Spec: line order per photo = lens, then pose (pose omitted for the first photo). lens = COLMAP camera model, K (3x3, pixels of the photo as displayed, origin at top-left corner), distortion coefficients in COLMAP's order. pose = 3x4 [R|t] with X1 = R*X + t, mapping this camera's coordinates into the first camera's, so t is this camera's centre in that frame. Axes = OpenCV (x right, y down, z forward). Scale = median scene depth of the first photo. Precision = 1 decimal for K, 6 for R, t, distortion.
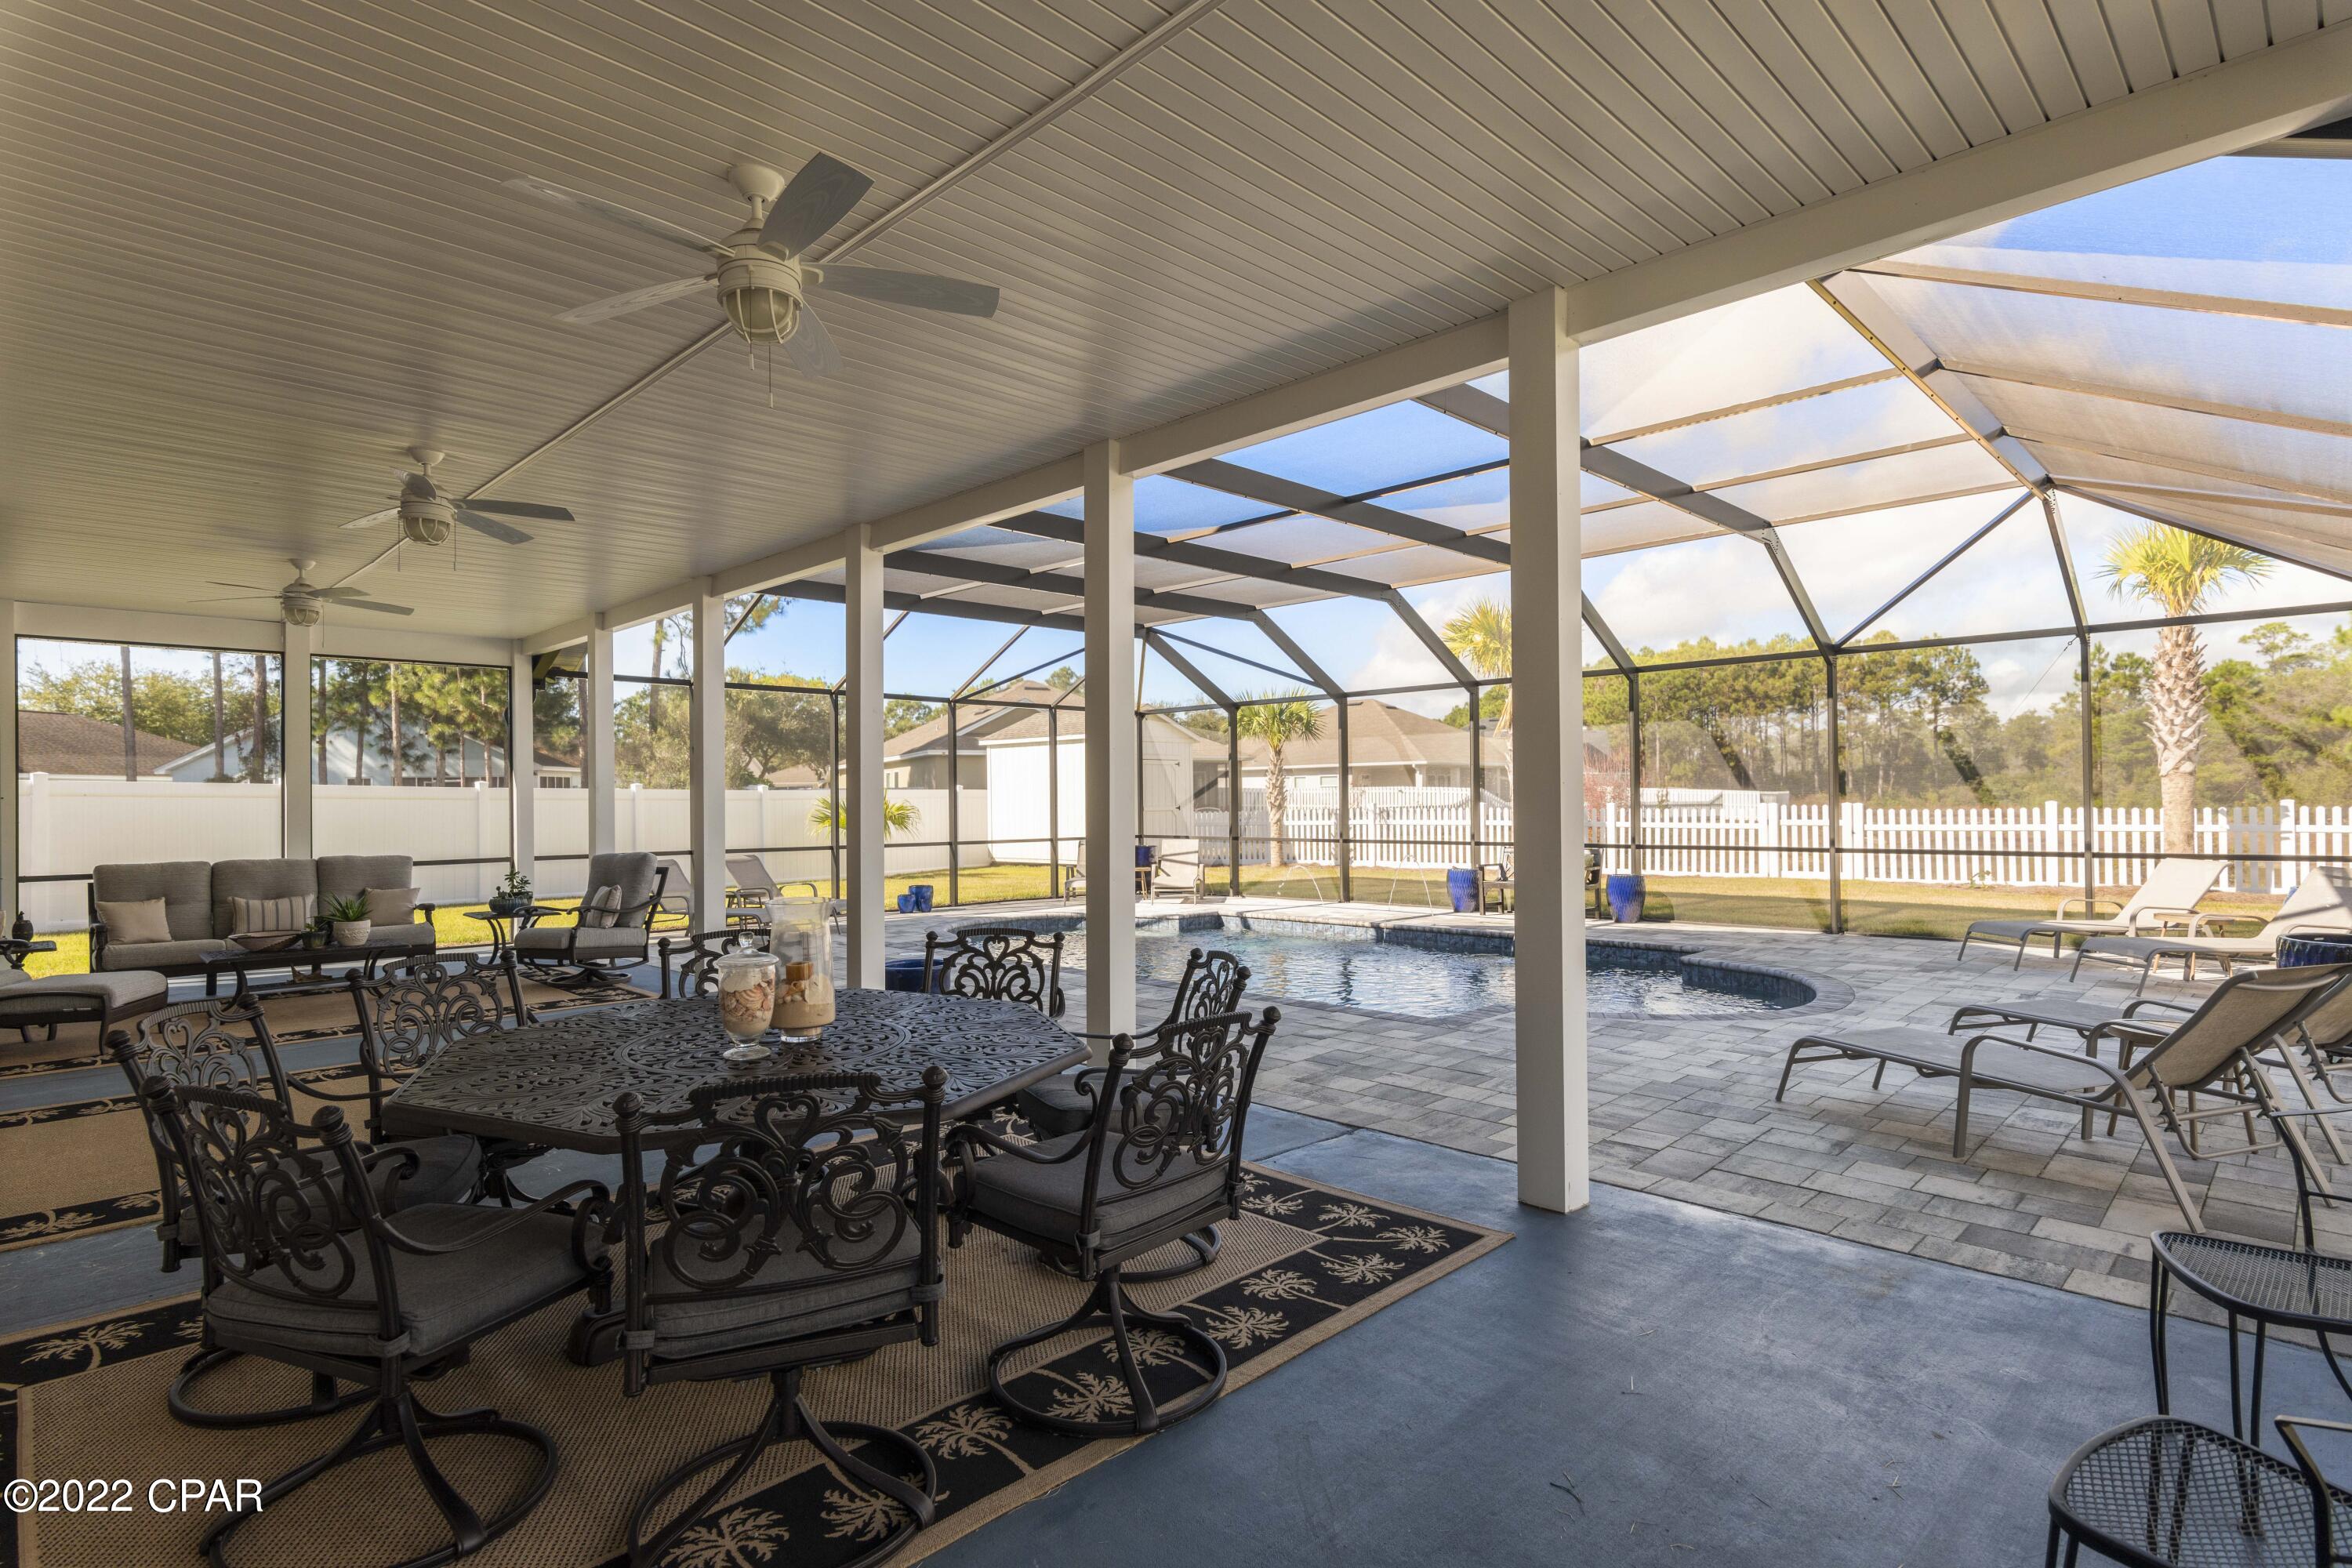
lens RADIAL K [[1148.8, 0, 1205.5], [0, 1148.8, 801.4], [0, 0, 1]] dist [0.005770, -0.001316]
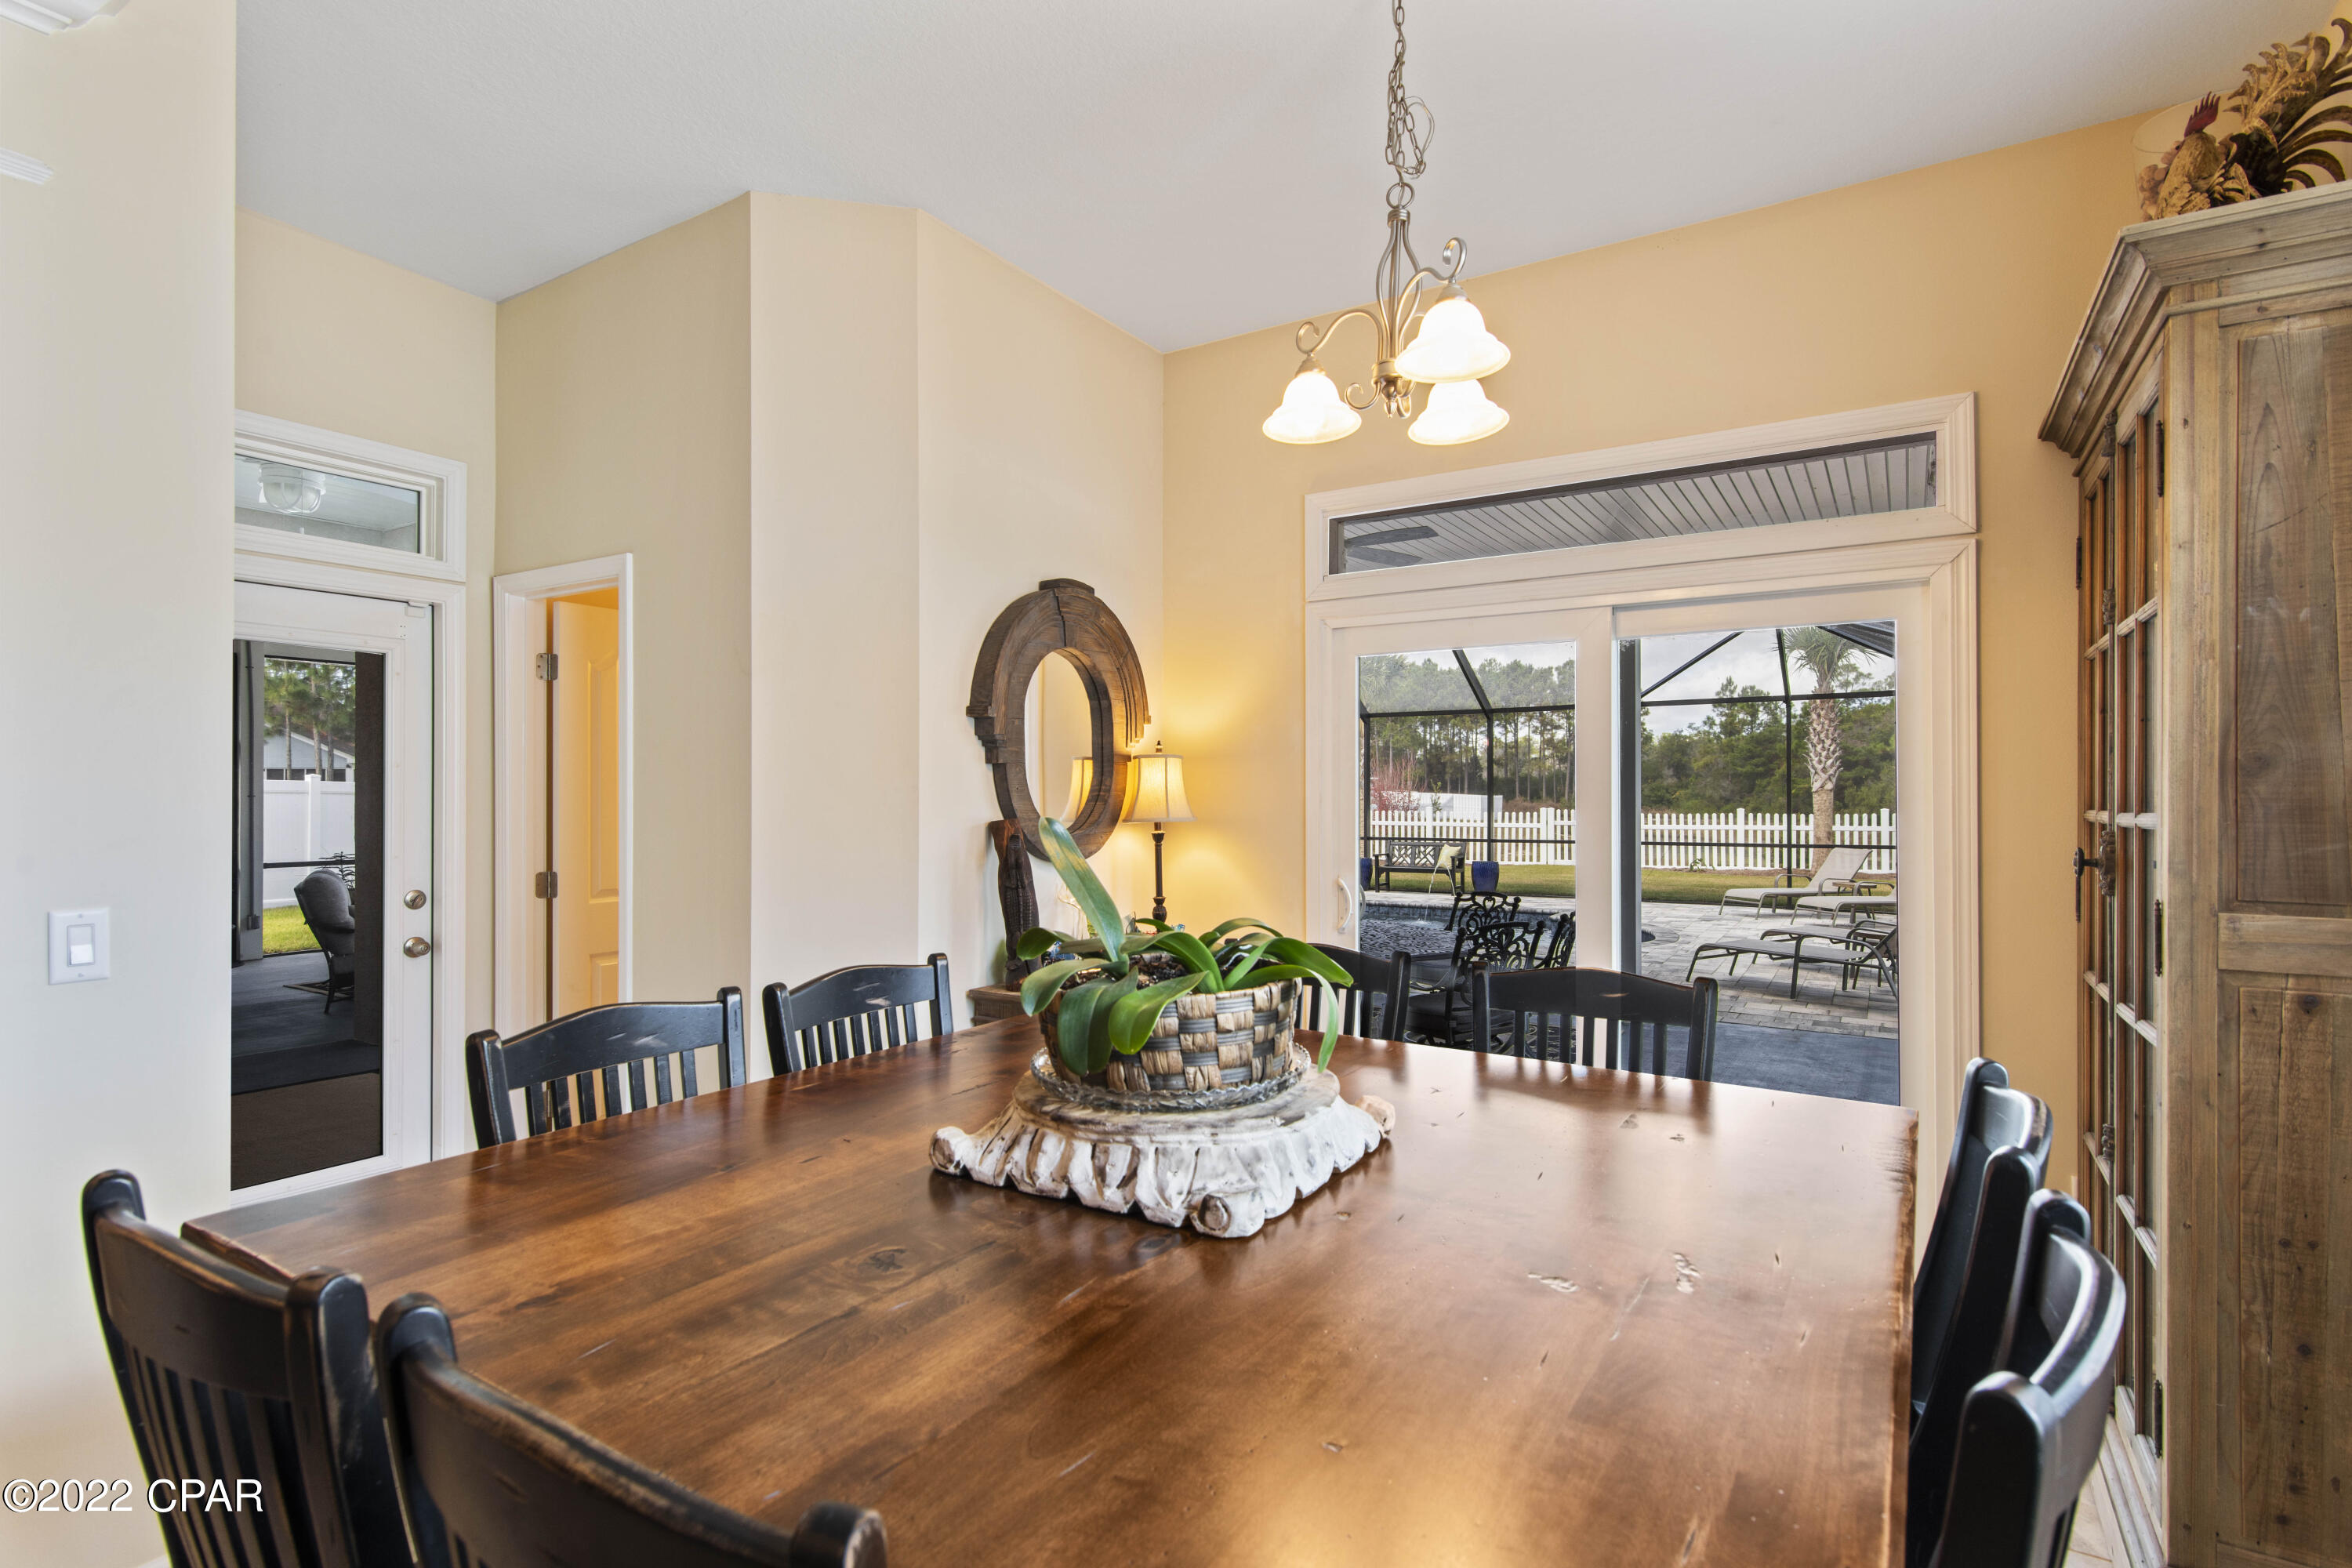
lens RADIAL K [[1148.8, 0, 1172.0], [0, 1148.8, 798.4], [0, 0, 1]] dist [0.005770, -0.001316]
pose [[0.974683, 0.008807, 0.223417, -0.264199], [-0.008743, 0.999961, -0.001276, -0.004643], [-0.223420, -0.000710, 0.974722, -0.214327]]
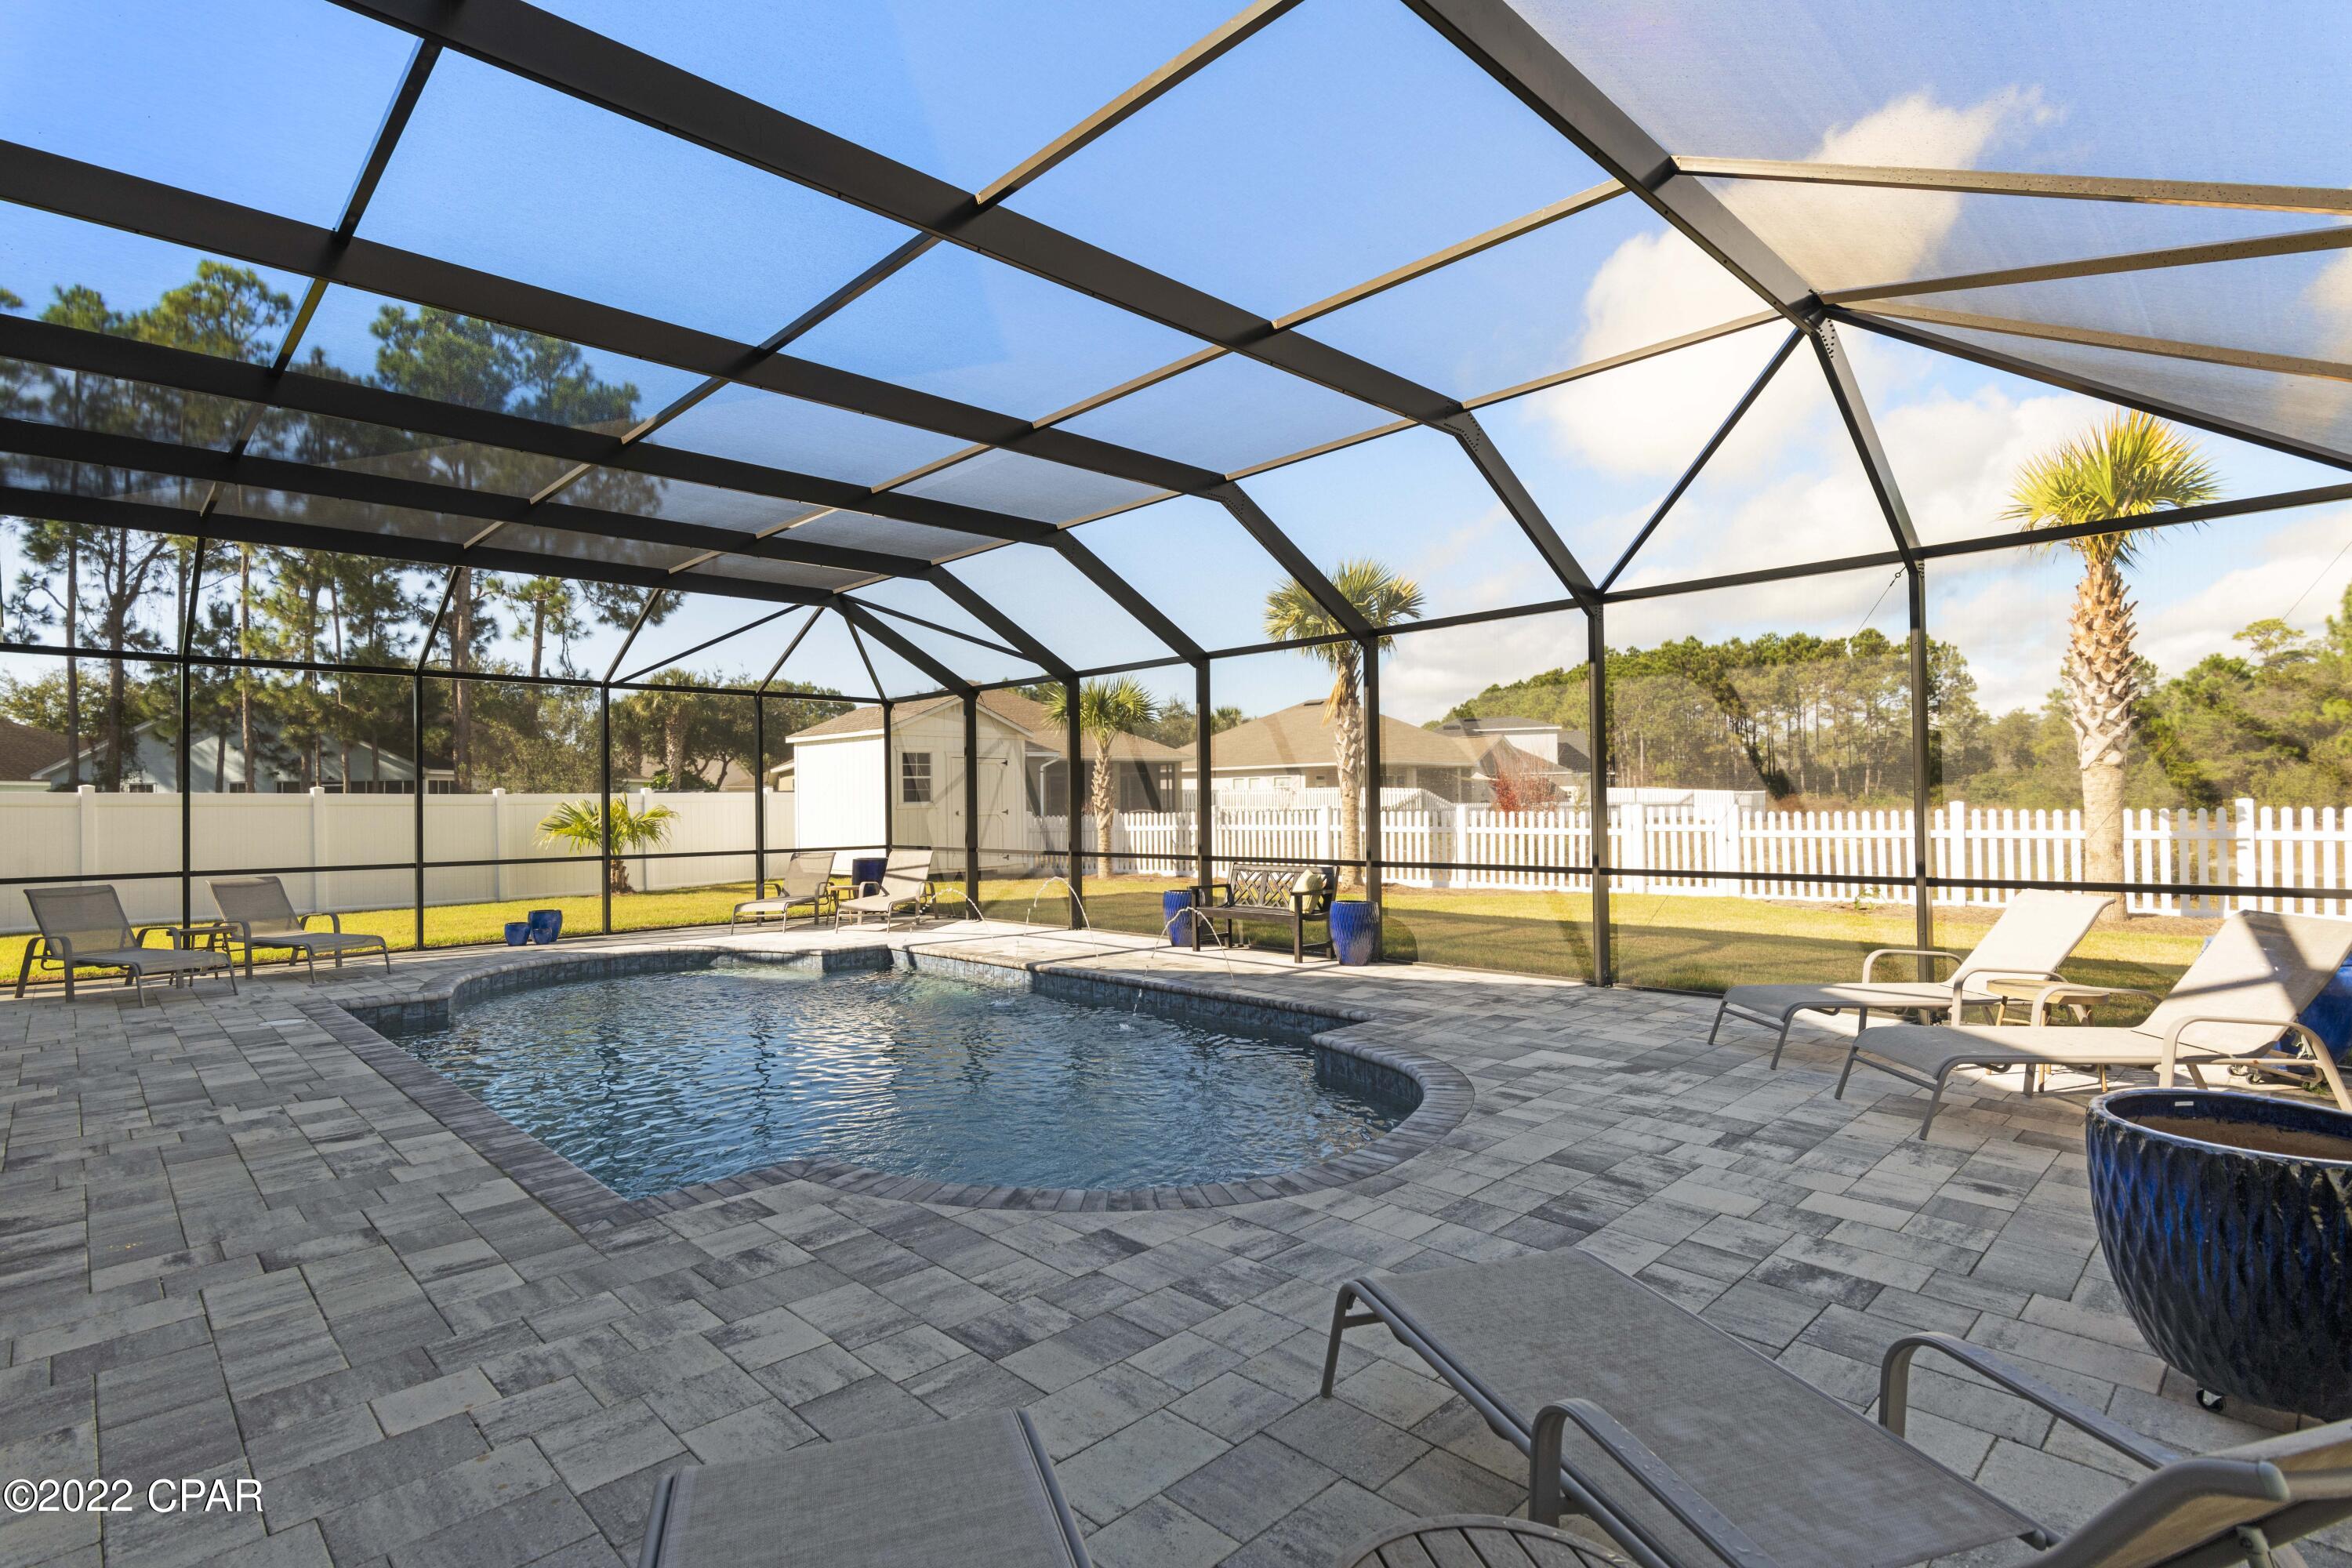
lens RADIAL K [[1148.8, 0, 1163.0], [0, 1148.8, 798.6], [0, 0, 1]] dist [0.005770, -0.001316]
pose [[0.999857, -0.003707, -0.016480, 0.180689], [0.003644, 0.999986, -0.003828, -0.001071], [0.016494, 0.003767, 0.999857, 0.170084]]
